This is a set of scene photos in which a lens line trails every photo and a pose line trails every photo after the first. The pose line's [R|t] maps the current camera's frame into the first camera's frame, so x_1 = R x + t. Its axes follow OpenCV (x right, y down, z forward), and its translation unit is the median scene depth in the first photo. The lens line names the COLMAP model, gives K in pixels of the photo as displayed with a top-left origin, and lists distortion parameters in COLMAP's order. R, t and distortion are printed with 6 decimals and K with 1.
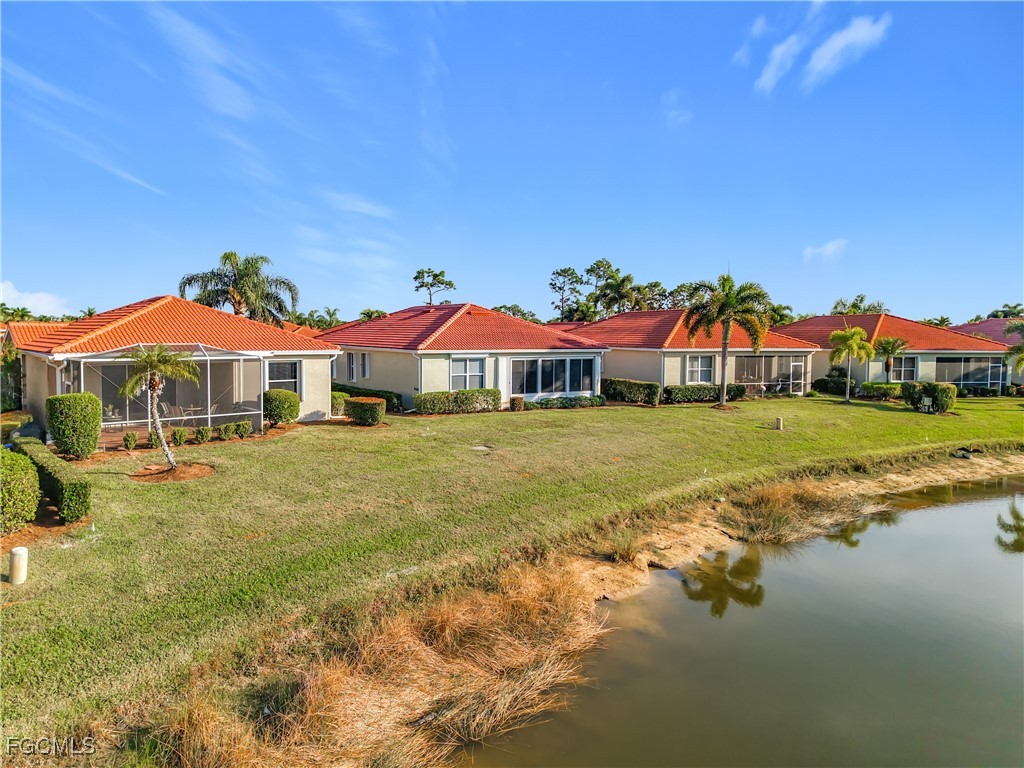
lens RADIAL K [[687.7, 0, 507.6], [0, 687.7, 382.7], [0, 0, 1]] dist [0.003662, -0.005001]
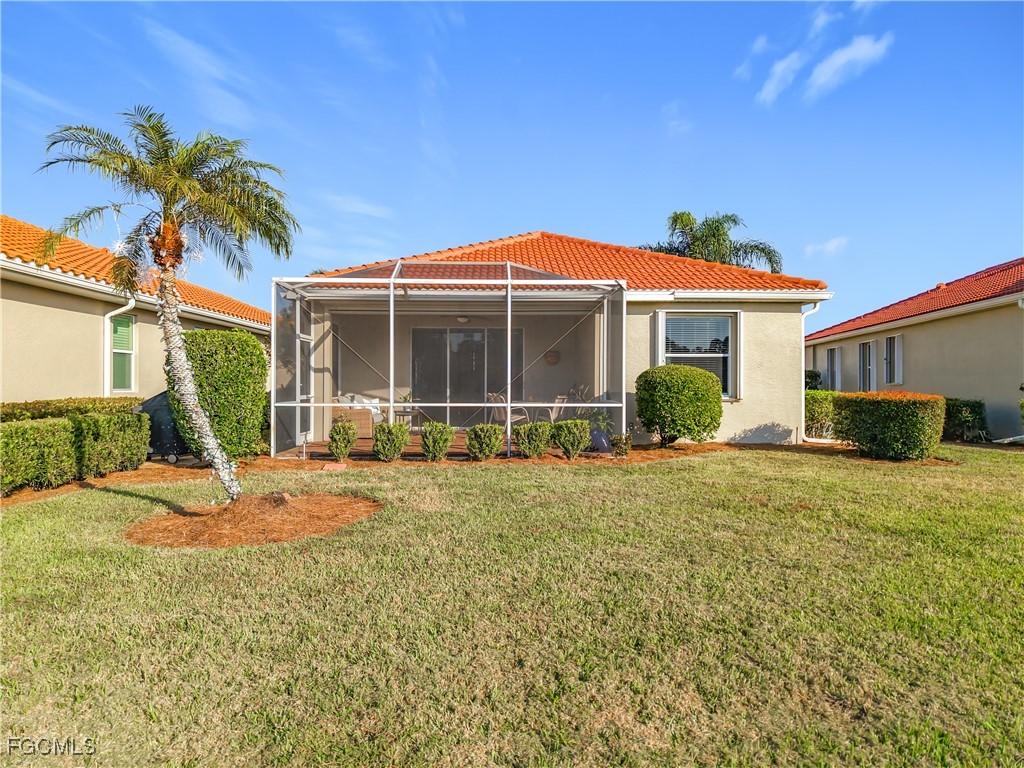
lens RADIAL K [[687.7, 0, 507.6], [0, 687.7, 382.7], [0, 0, 1]] dist [0.003662, -0.005001]
pose [[0.747419, -0.006005, -0.664326, -0.102923], [-0.046360, 0.997050, -0.061171, 0.051584], [0.662733, 0.076519, 0.744936, 0.543189]]
